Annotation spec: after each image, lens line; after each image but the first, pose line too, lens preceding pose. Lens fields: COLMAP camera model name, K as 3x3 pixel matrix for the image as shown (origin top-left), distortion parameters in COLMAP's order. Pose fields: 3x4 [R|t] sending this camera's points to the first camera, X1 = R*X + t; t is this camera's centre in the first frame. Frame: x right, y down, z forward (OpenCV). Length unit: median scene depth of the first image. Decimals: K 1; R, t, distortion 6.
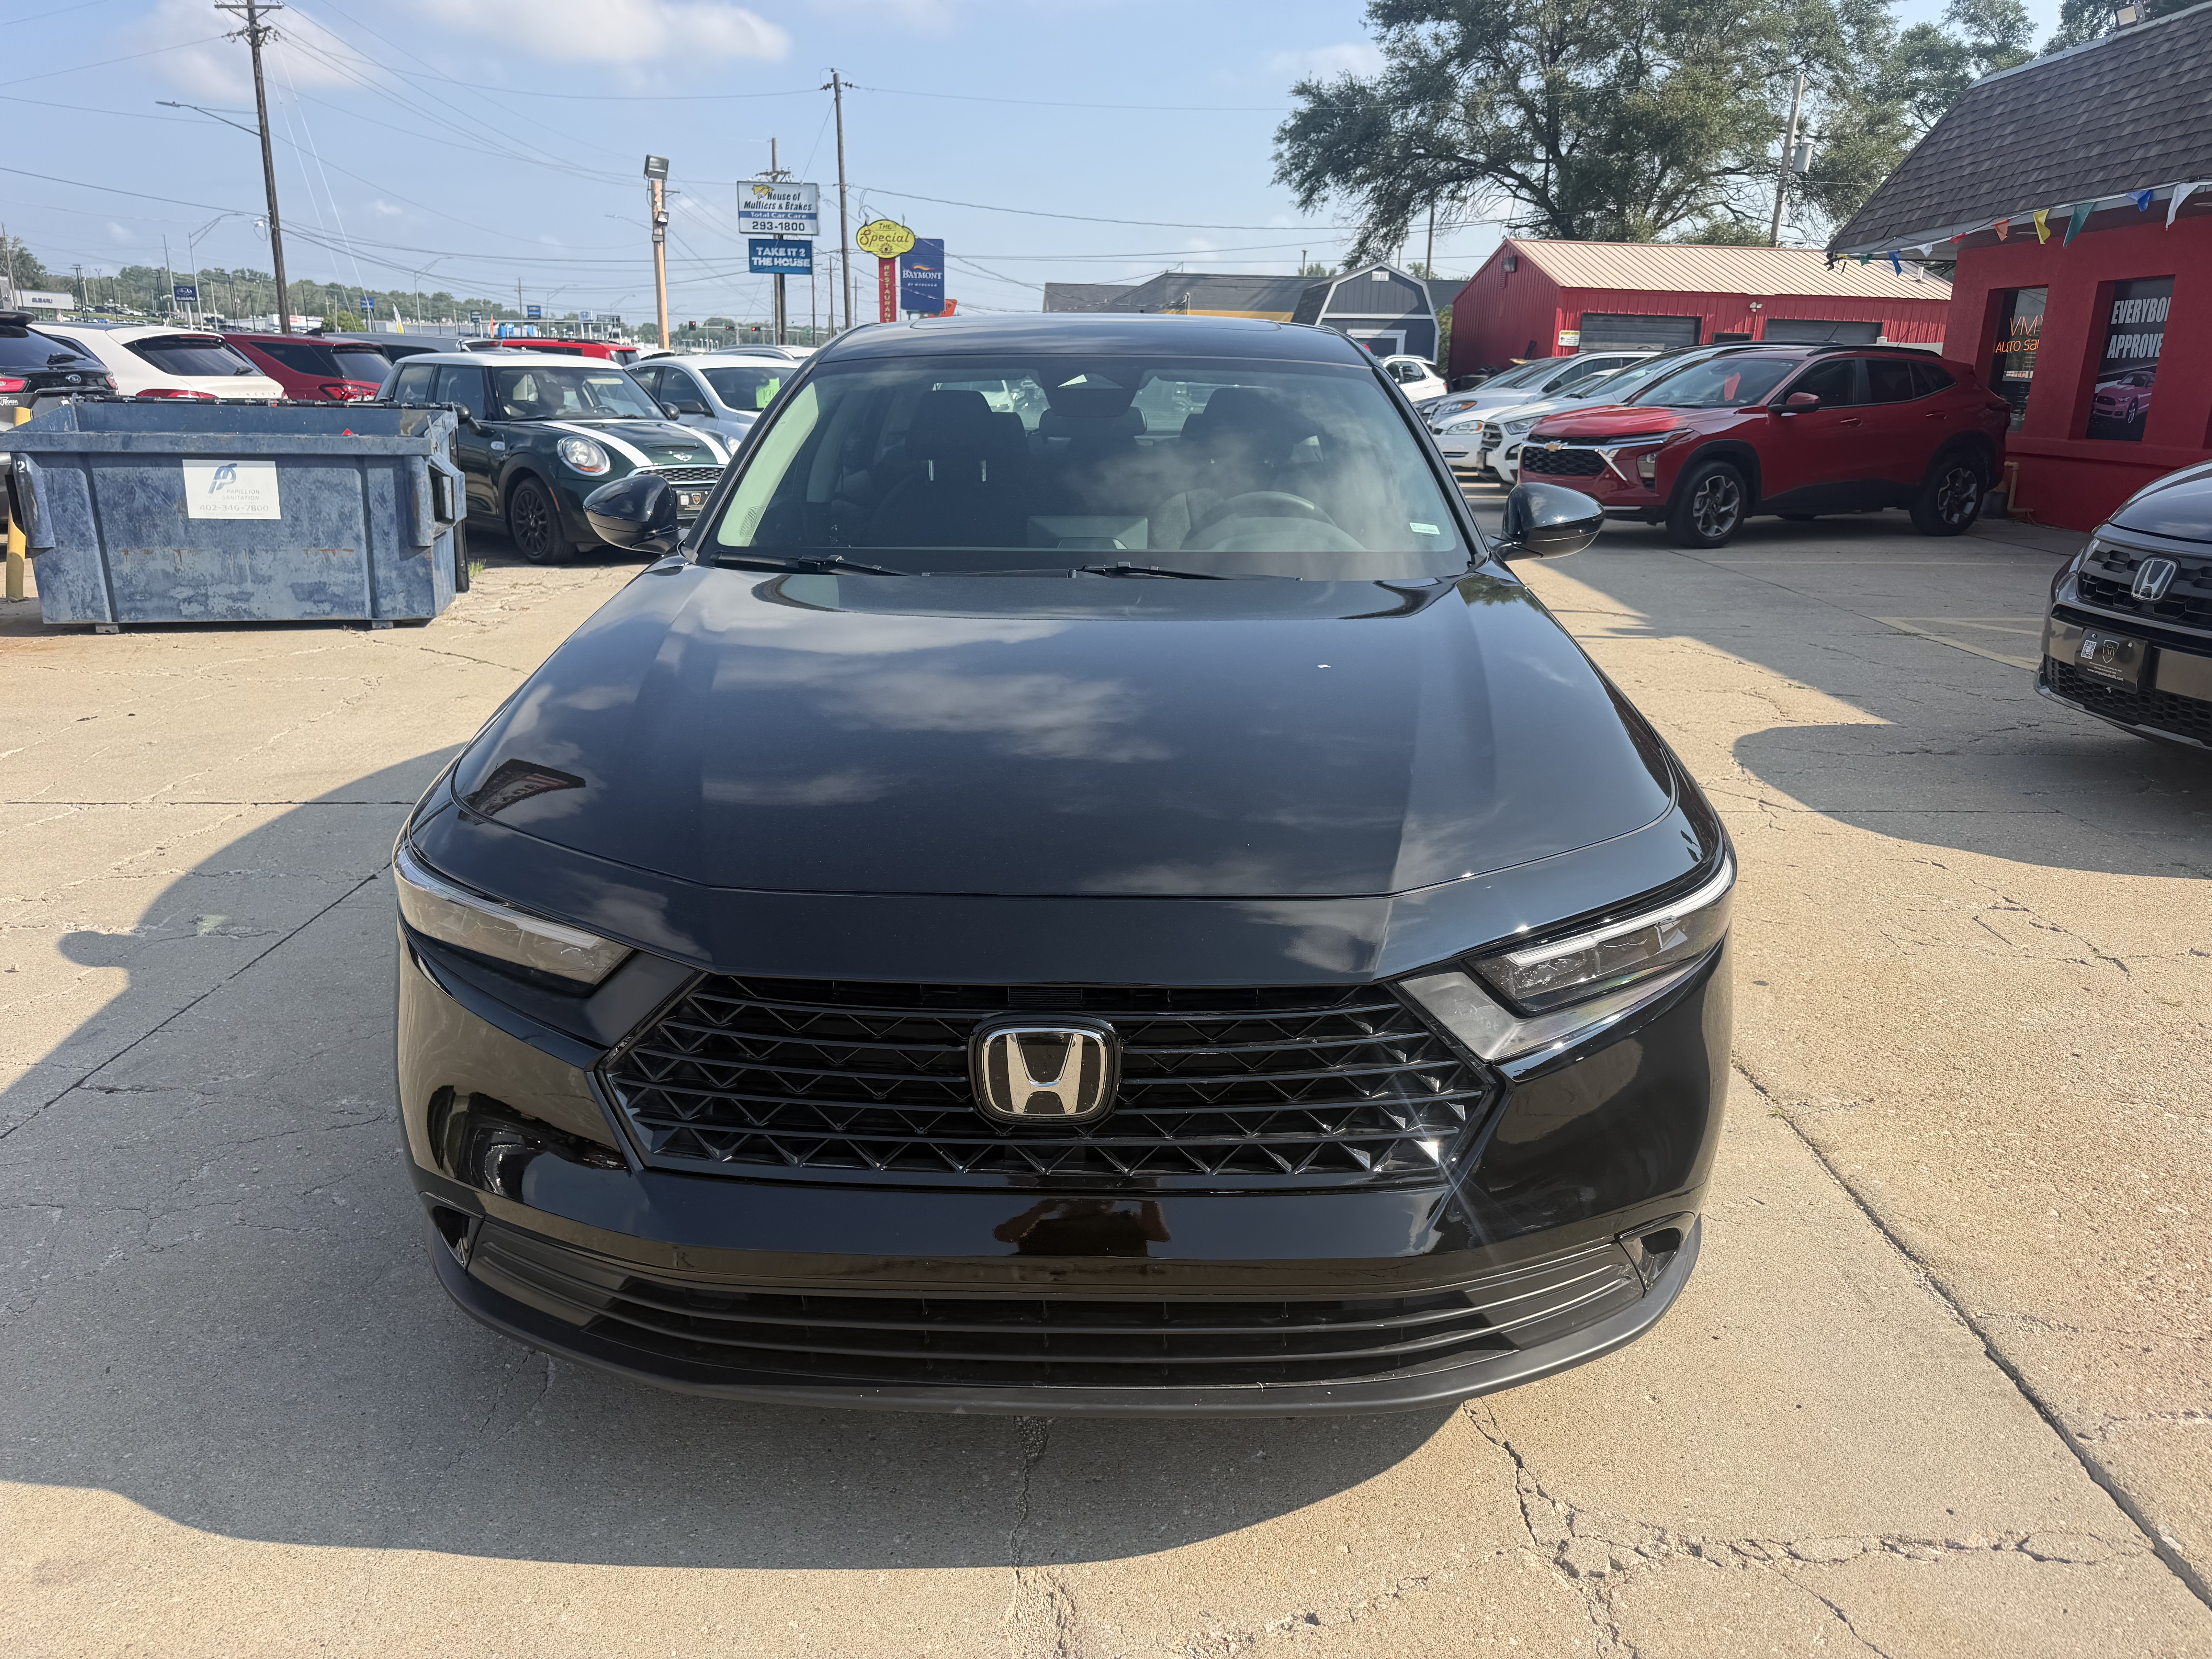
lens RADIAL K [[1569.2, 0, 1098.9], [0, 1569.2, 832.3], [0, 0, 1]] dist [-0.002261, -0.010678]
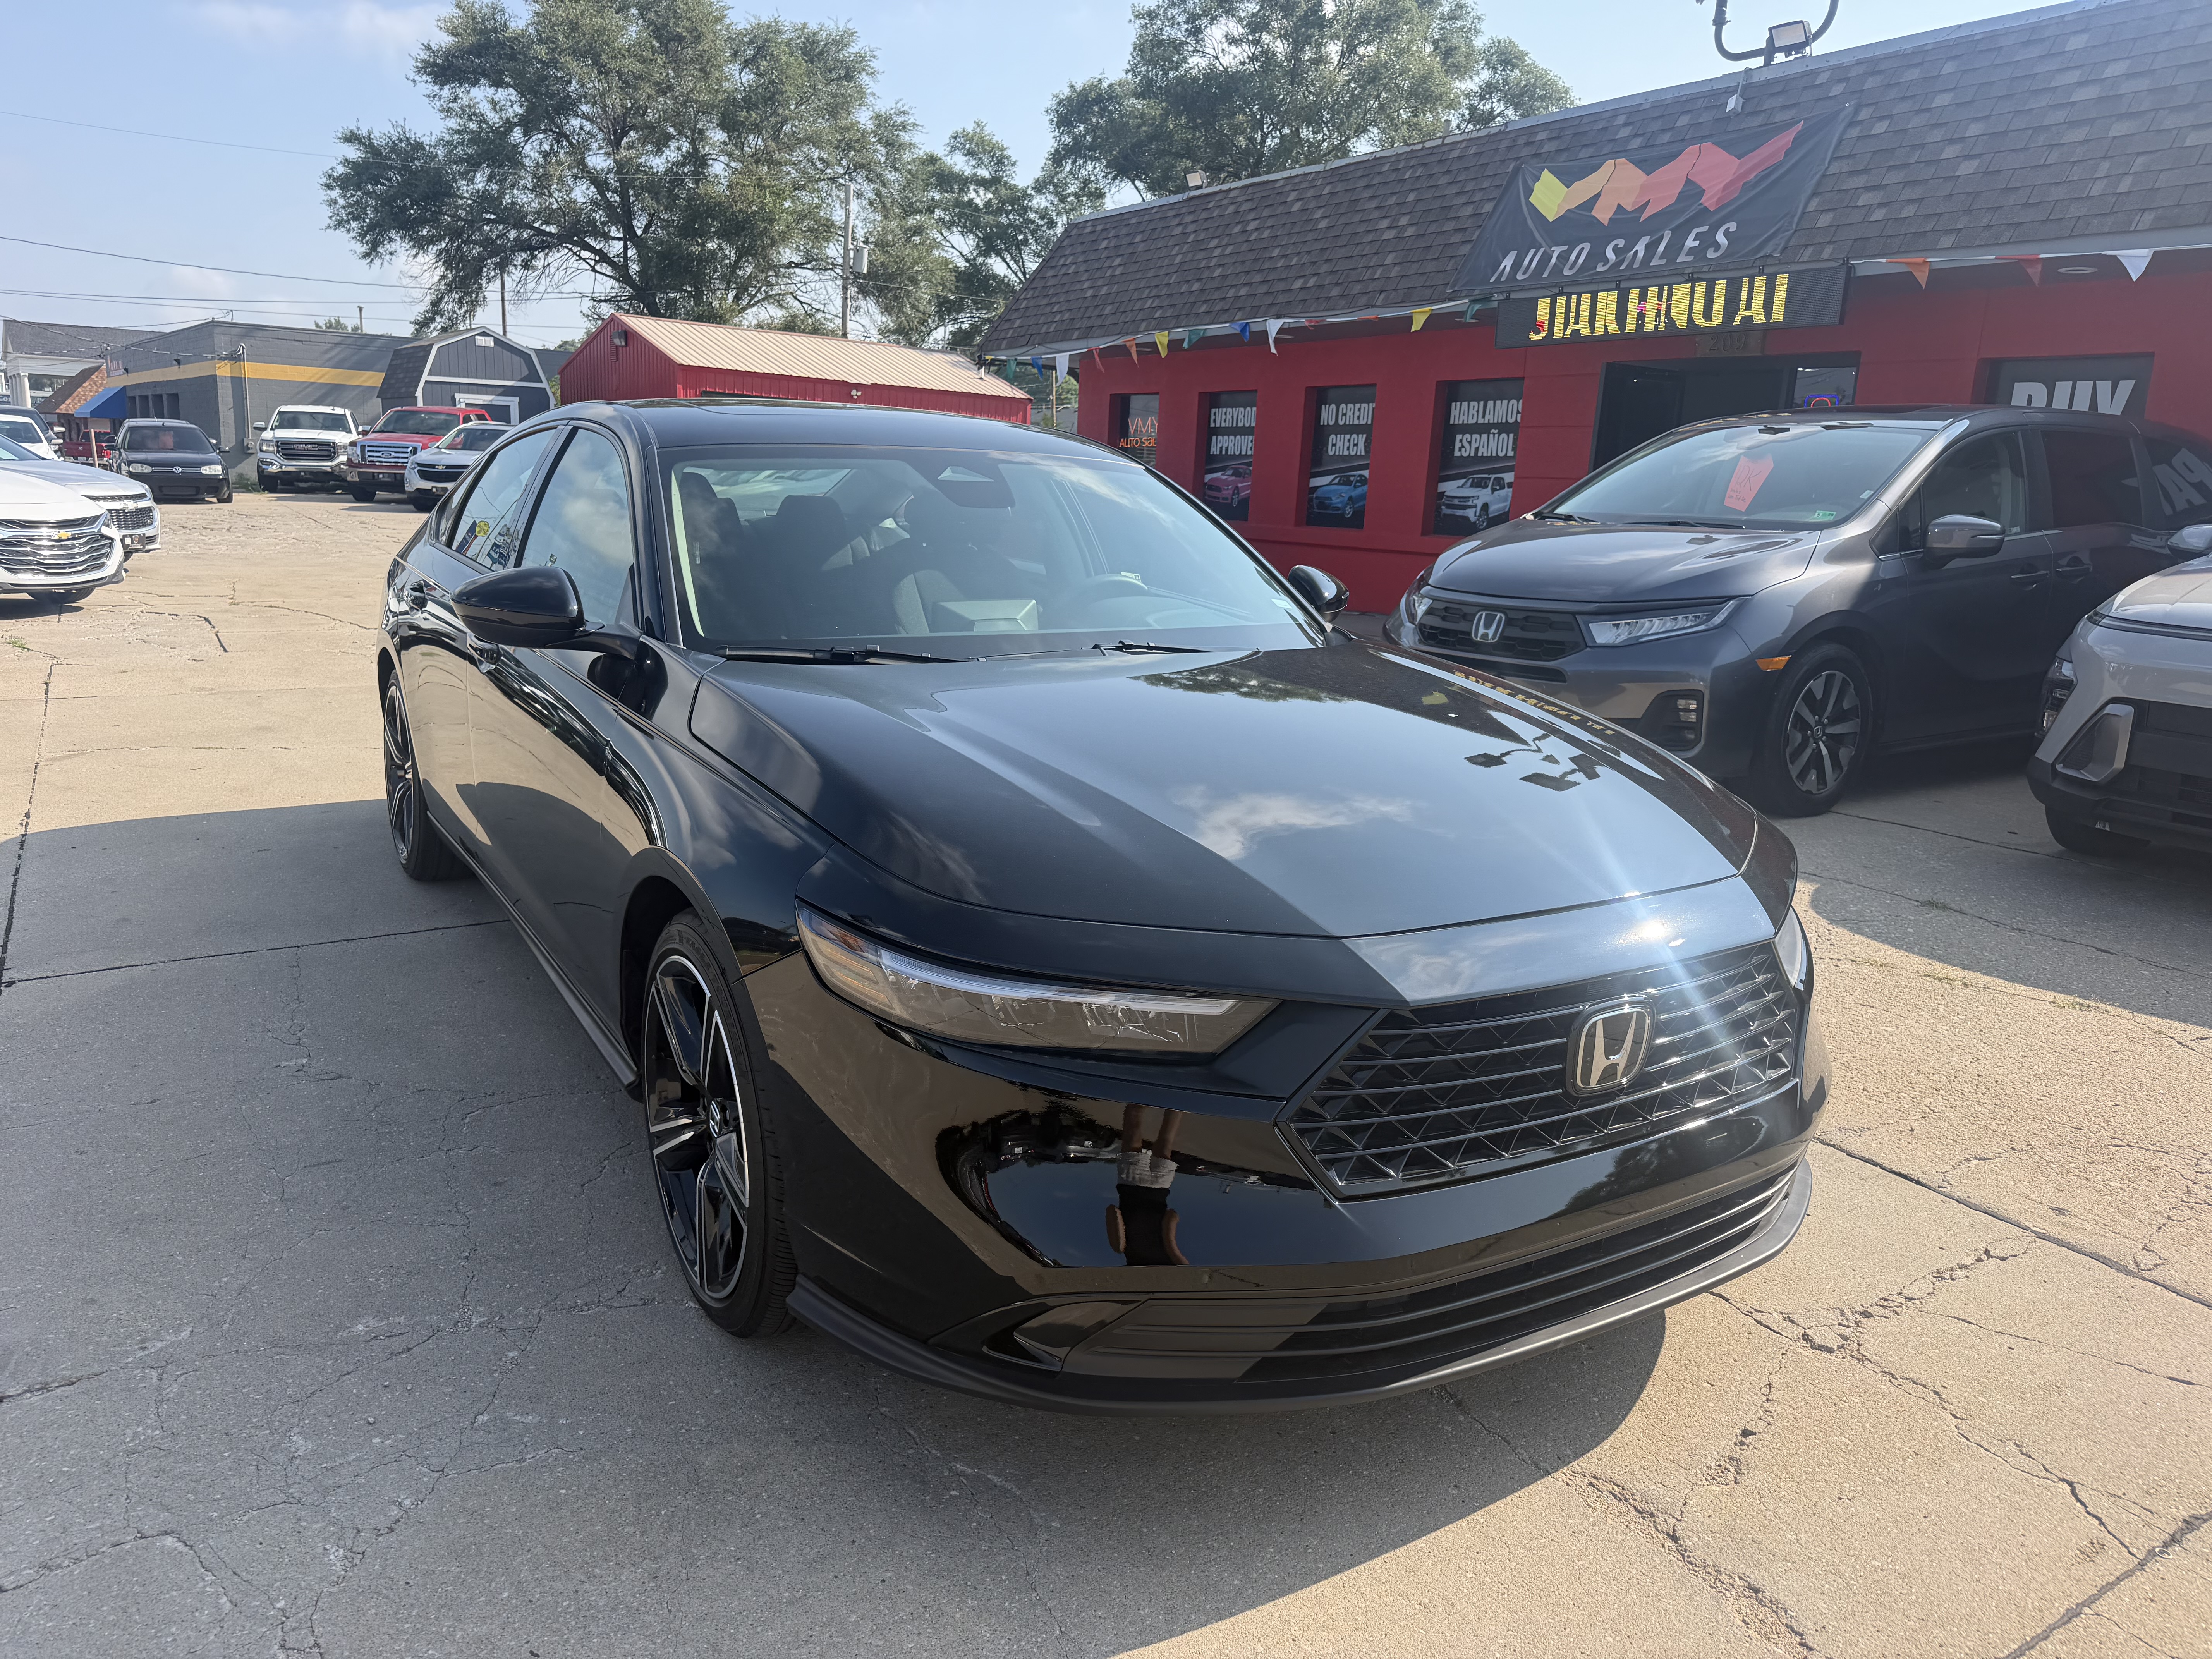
lens RADIAL K [[1558.1, 0, 1097.8], [0, 1558.1, 815.4], [0, 0, 1]] dist [0.016210, -0.022931]
pose [[0.842511, -0.095225, 0.530196, -0.334201], [0.122112, 0.992391, -0.015806, -0.019056], [-0.524656, 0.078060, 0.847728, 0.047843]]
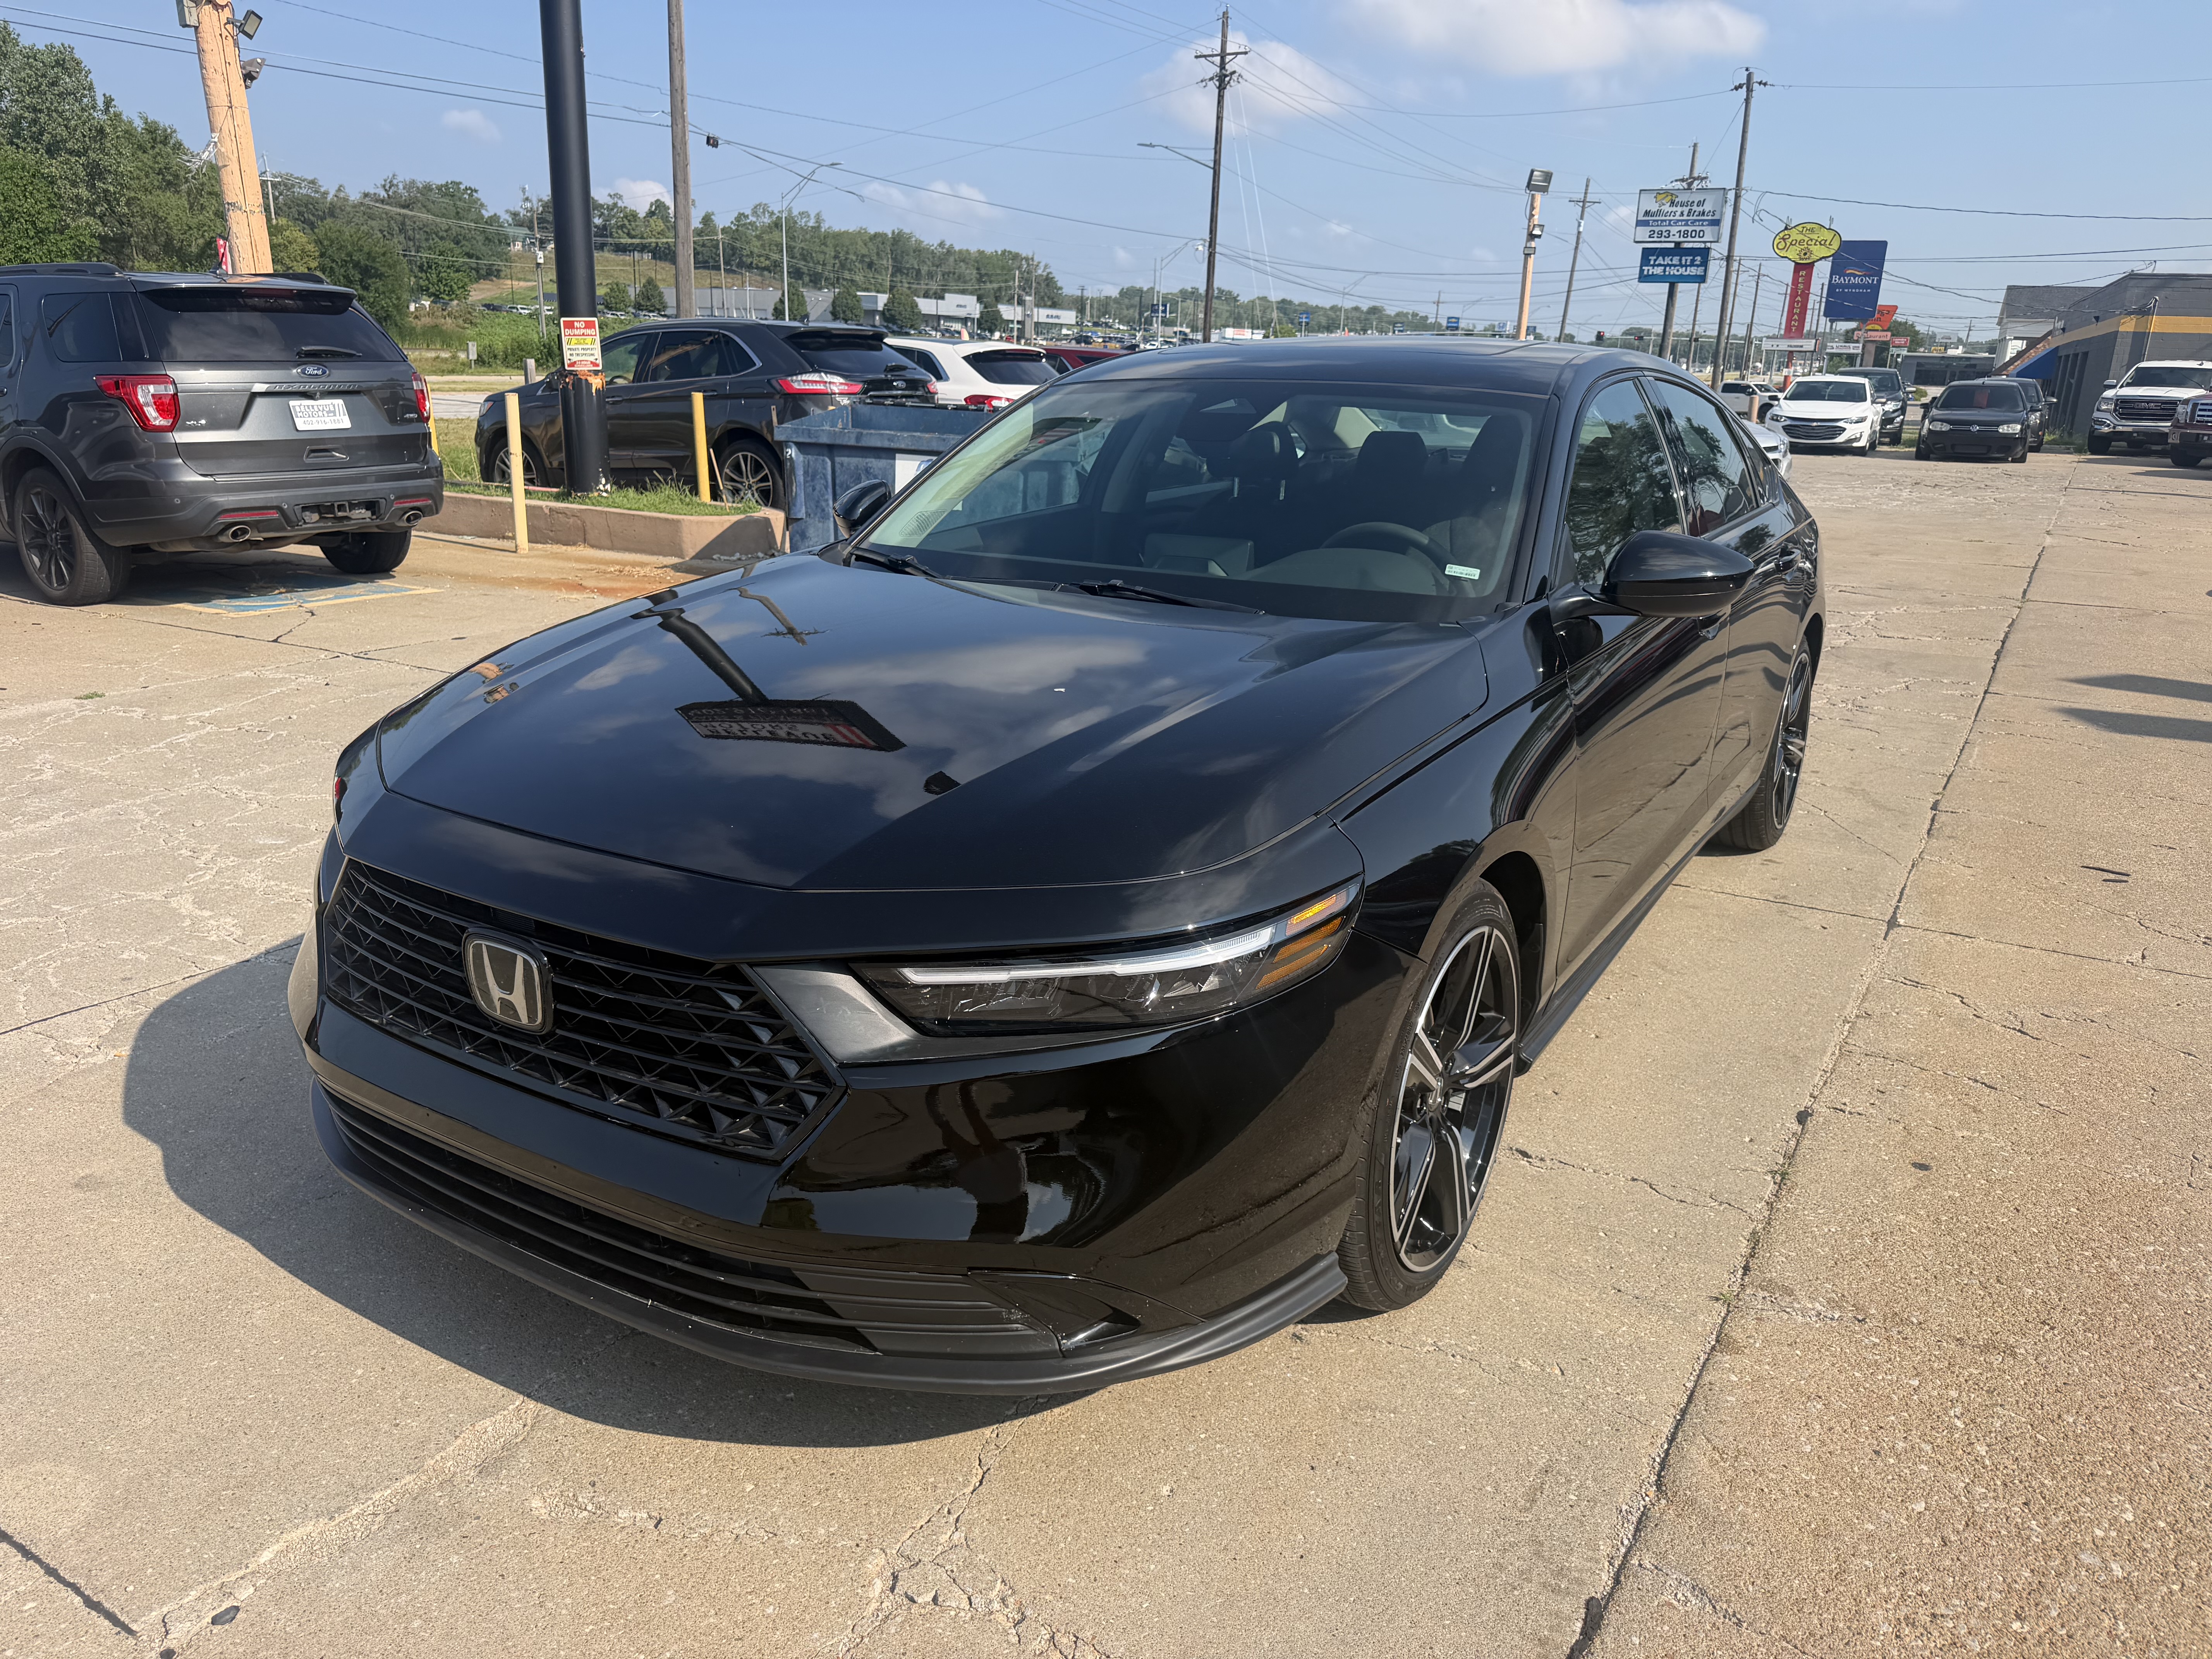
lens RADIAL K [[1558.1, 0, 1097.8], [0, 1558.1, 815.4], [0, 0, 1]] dist [0.016210, -0.022931]
pose [[0.860959, 0.145392, -0.487452, 0.172711], [-0.152697, 0.987957, 0.024978, -0.013718], [0.485214, 0.052927, 0.872792, 0.031997]]
